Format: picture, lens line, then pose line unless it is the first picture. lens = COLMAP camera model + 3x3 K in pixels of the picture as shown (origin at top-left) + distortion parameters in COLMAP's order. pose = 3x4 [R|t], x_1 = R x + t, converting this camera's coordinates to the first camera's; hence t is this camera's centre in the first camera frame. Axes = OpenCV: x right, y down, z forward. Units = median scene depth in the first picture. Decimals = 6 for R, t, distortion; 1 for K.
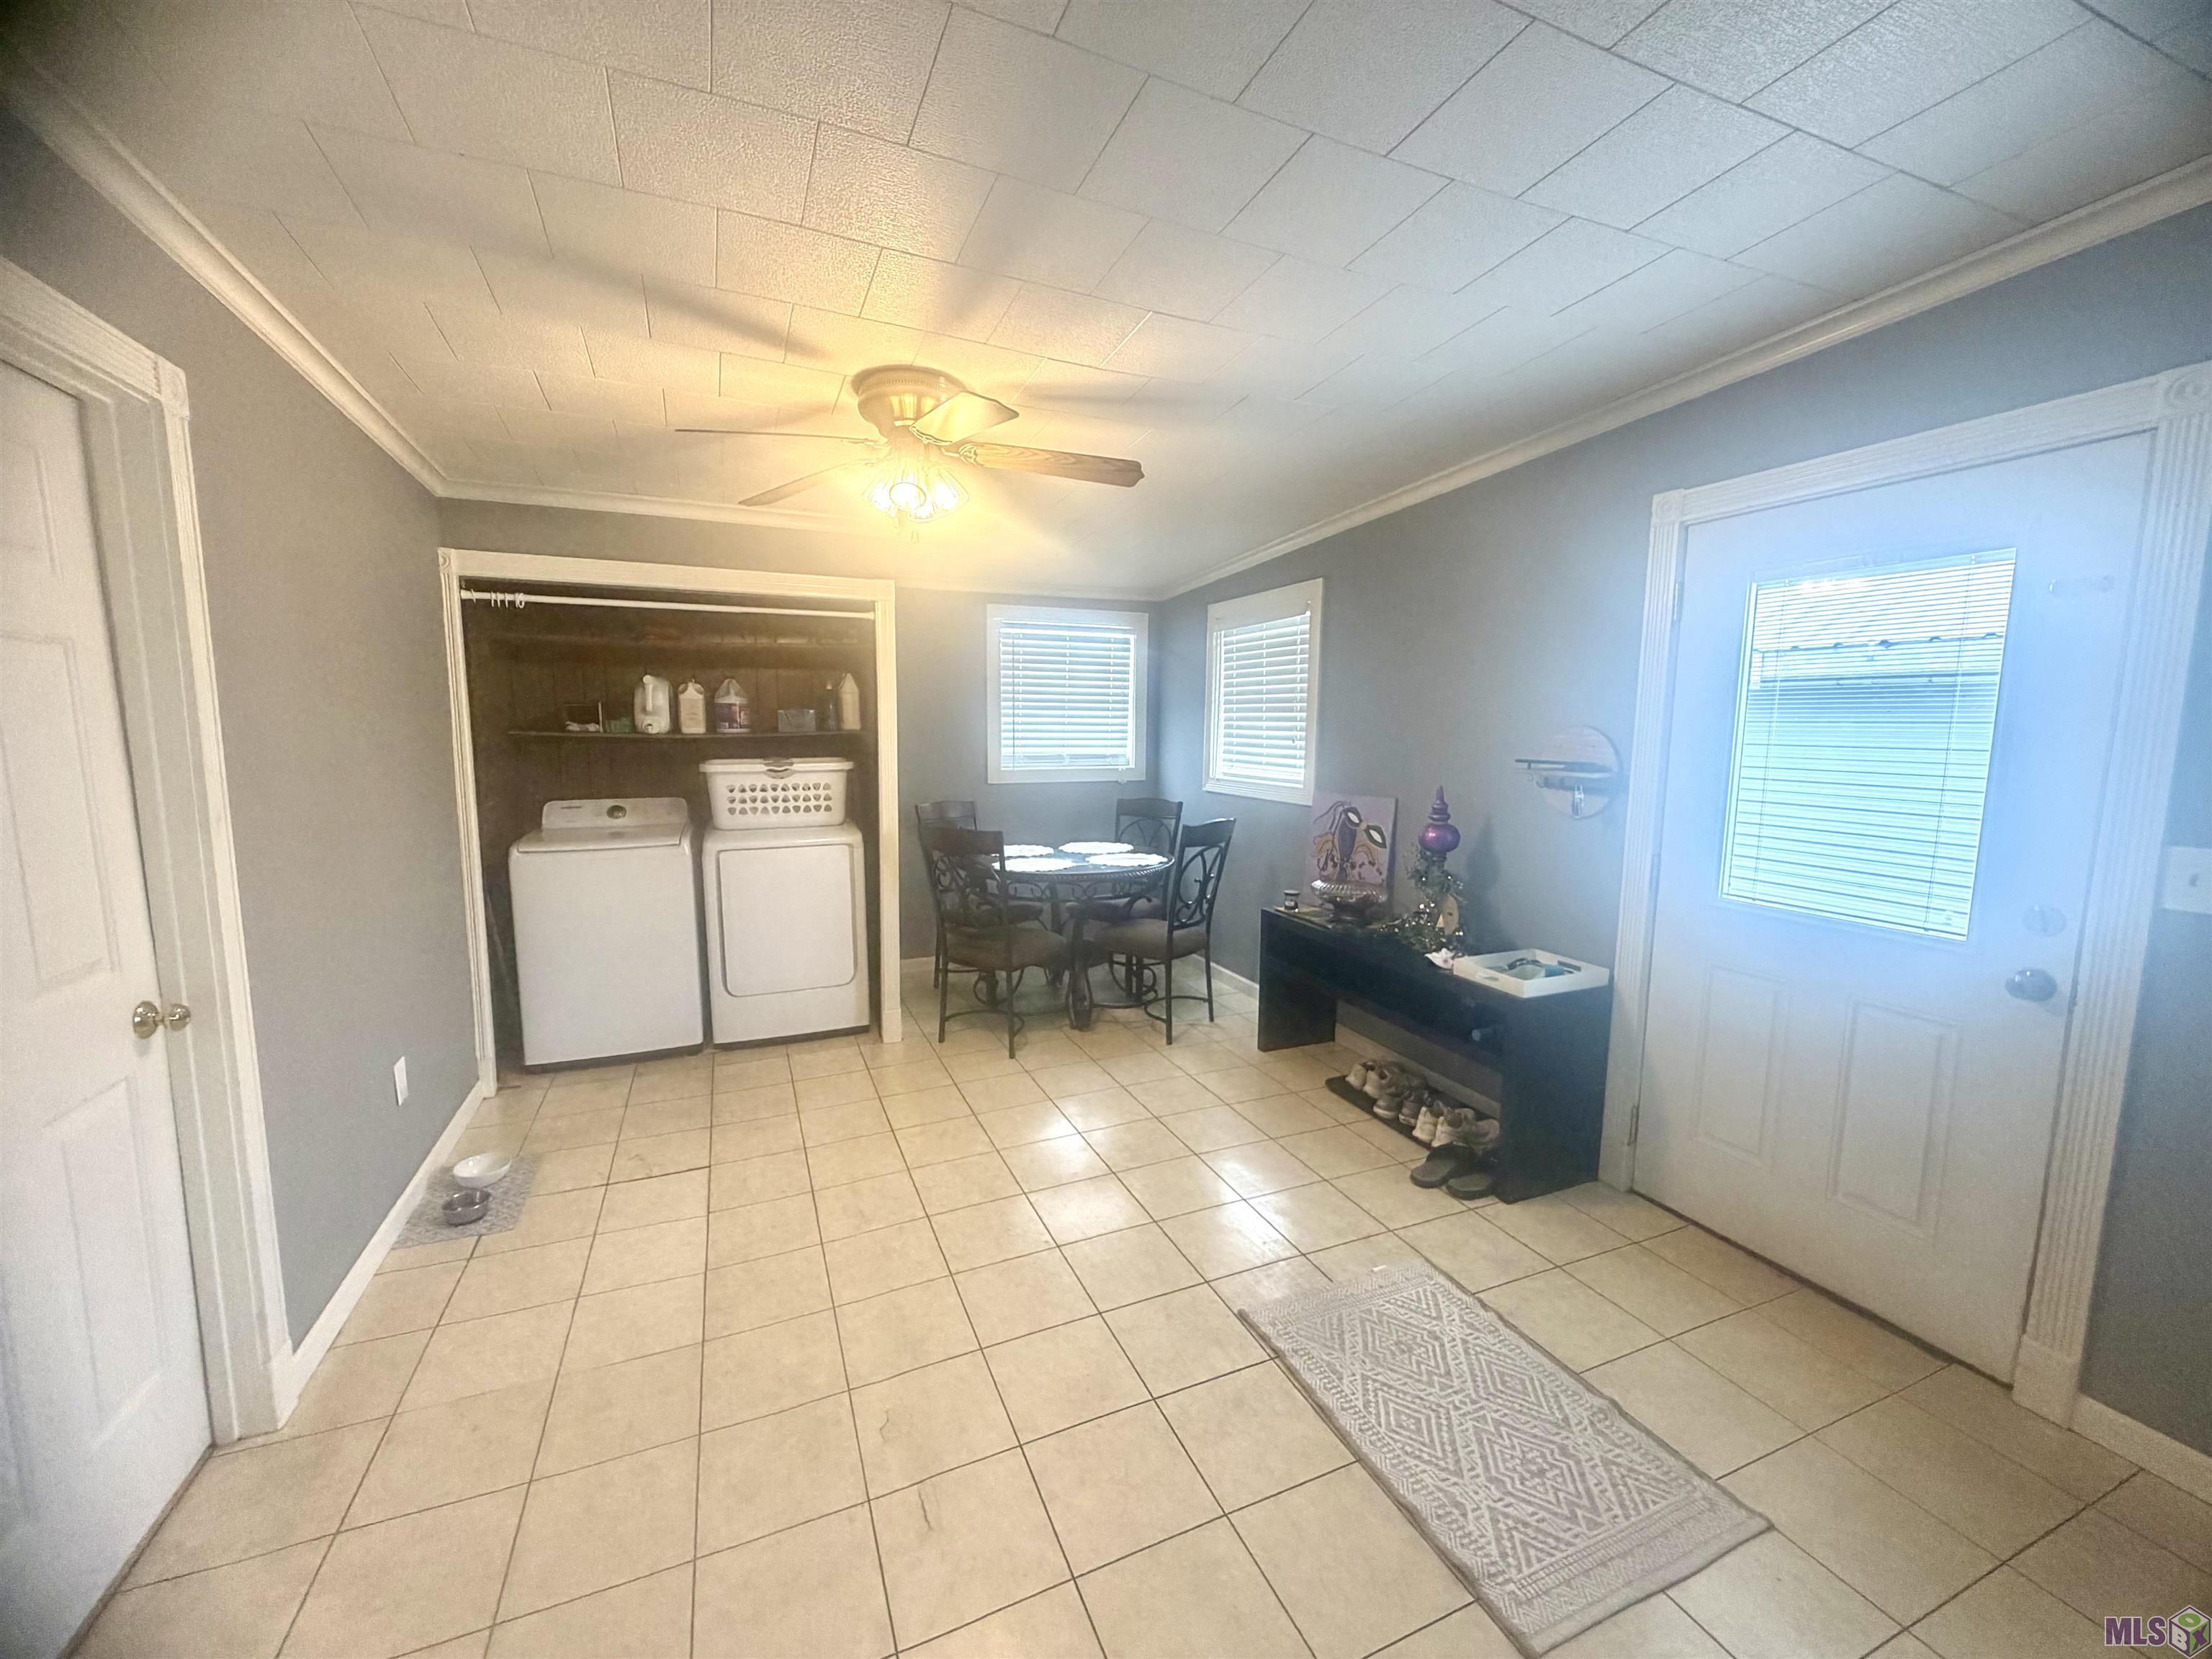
lens RADIAL K [[884.9, 0, 1089.7], [0, 884.9, 831.4], [0, 0, 1]] dist [0.002046, -0.000086]
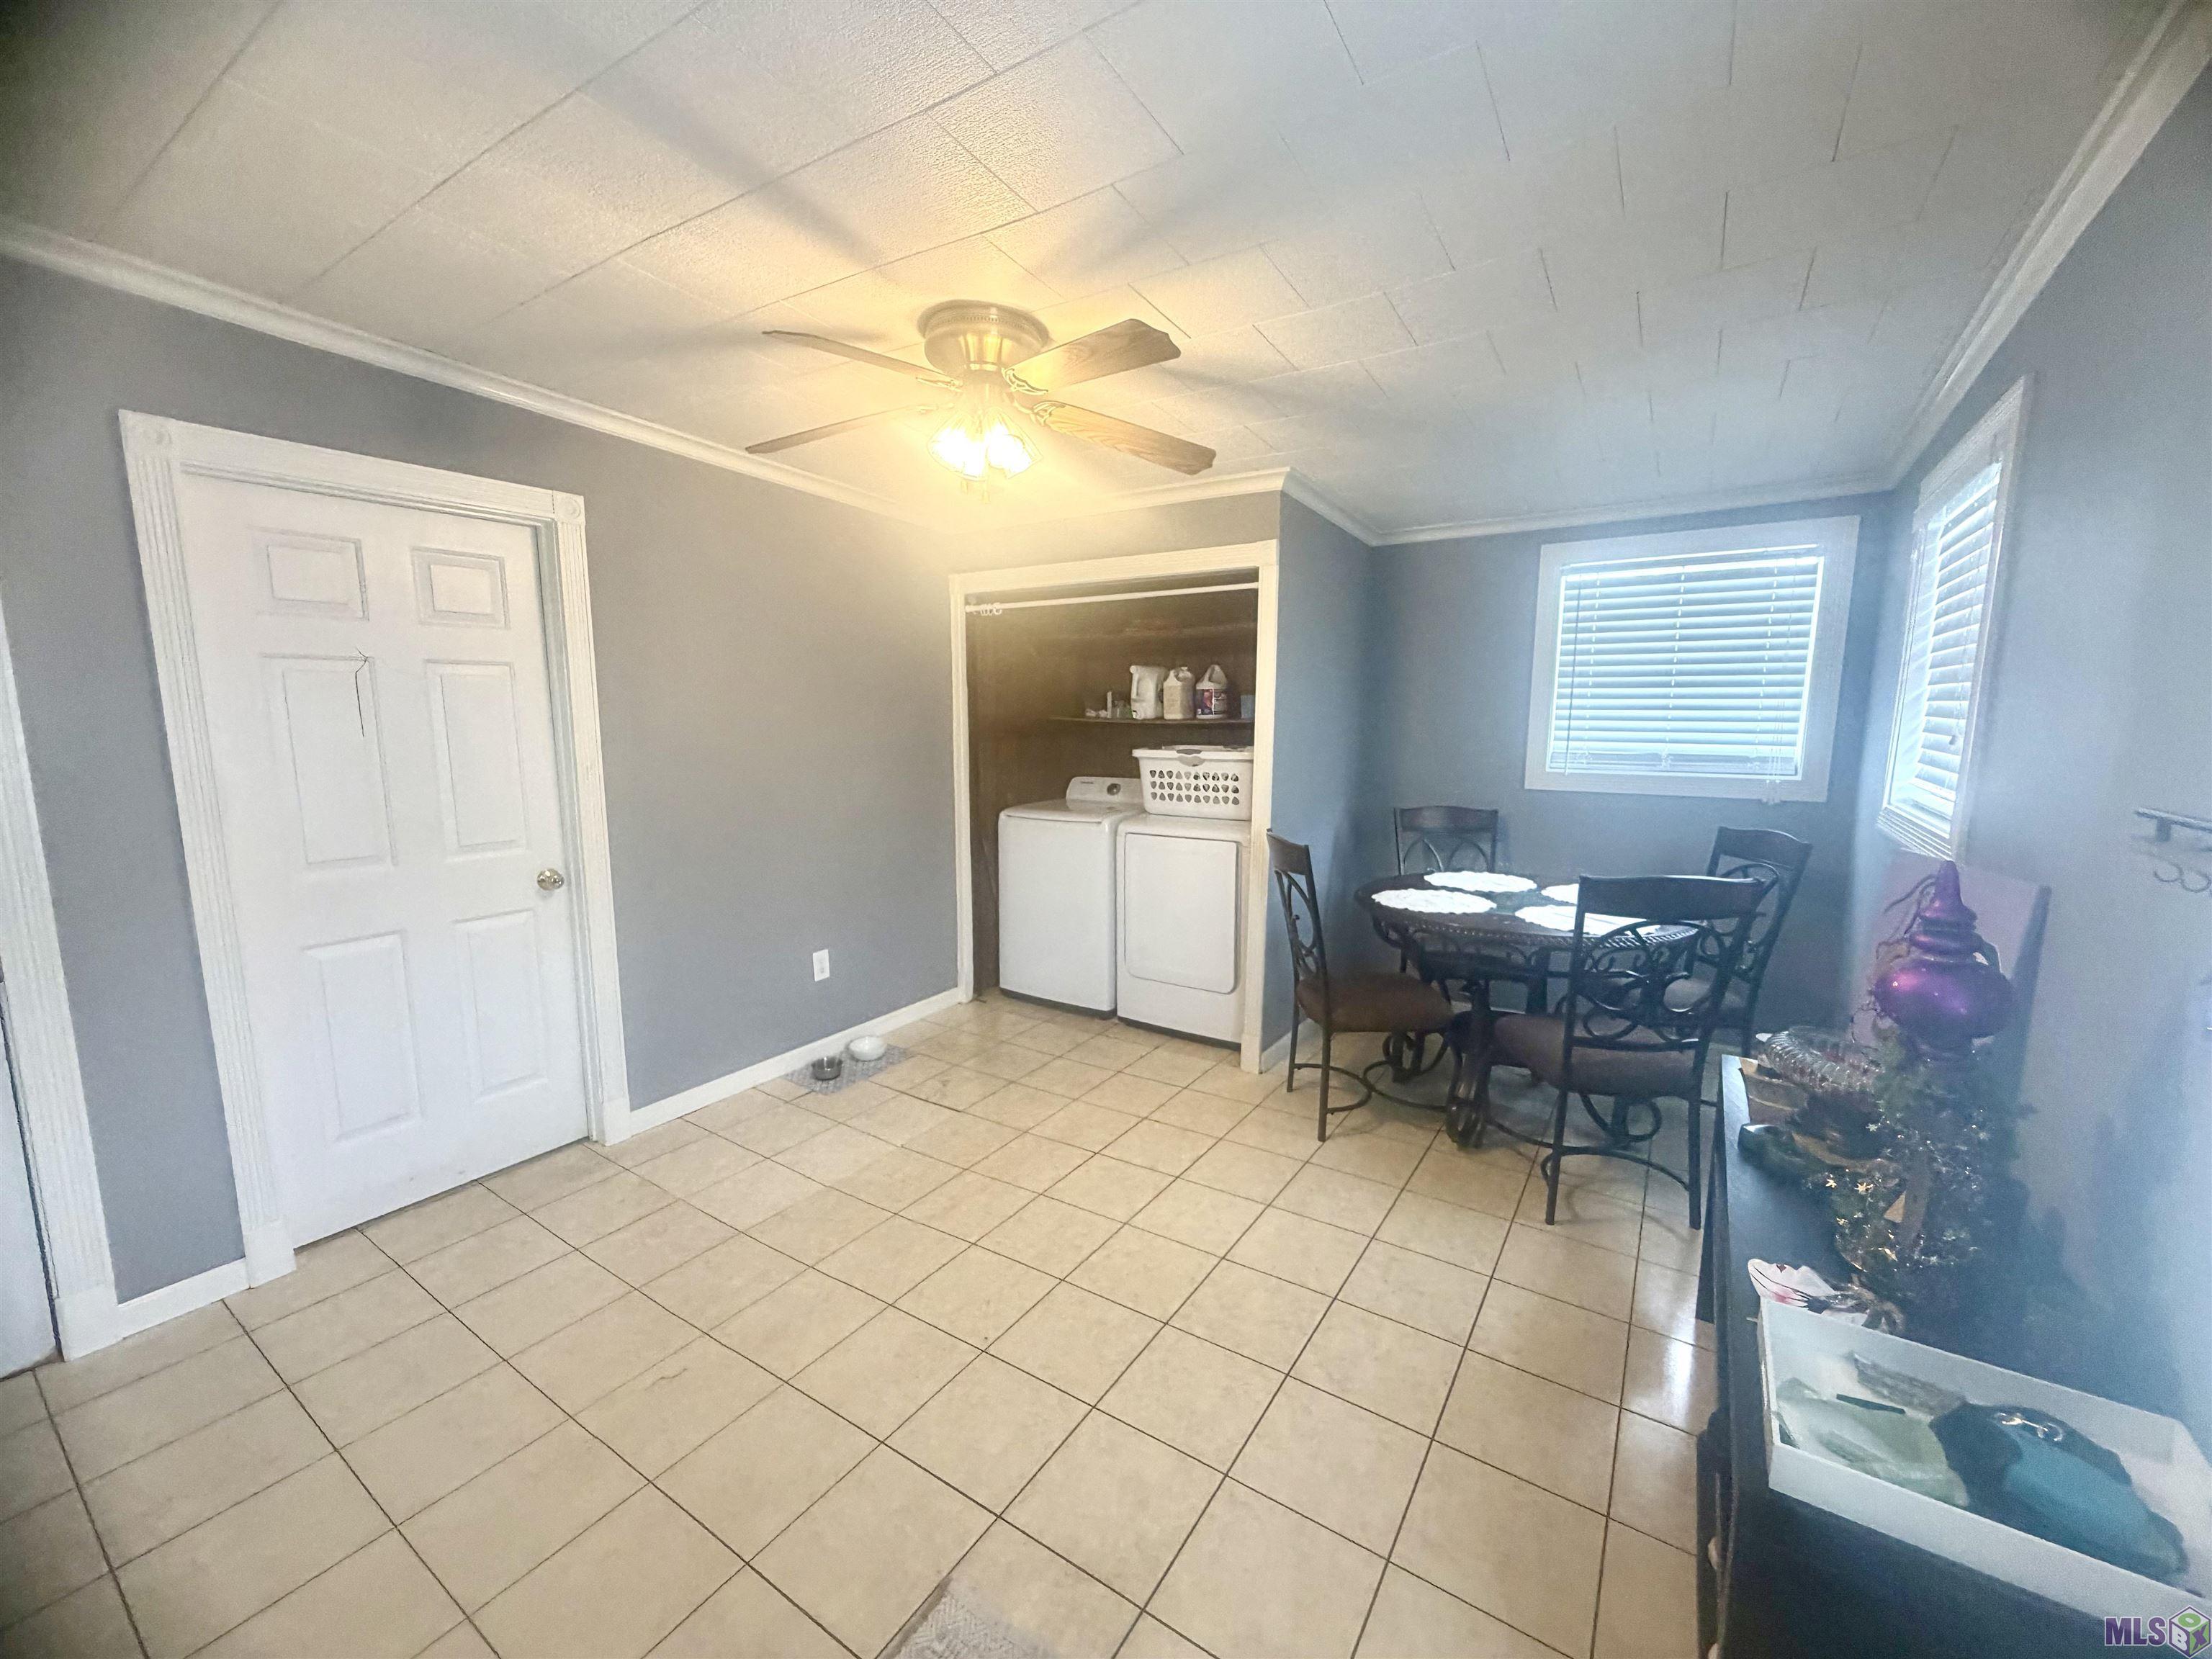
lens RADIAL K [[884.9, 0, 1121.2], [0, 884.9, 832.5], [0, 0, 1]] dist [0.002046, -0.000086]
pose [[0.558535, 0.108776, -0.822318, 0.408506], [-0.097256, 0.993114, 0.065311, -0.043290], [0.823760, 0.043497, 0.565268, 0.391681]]
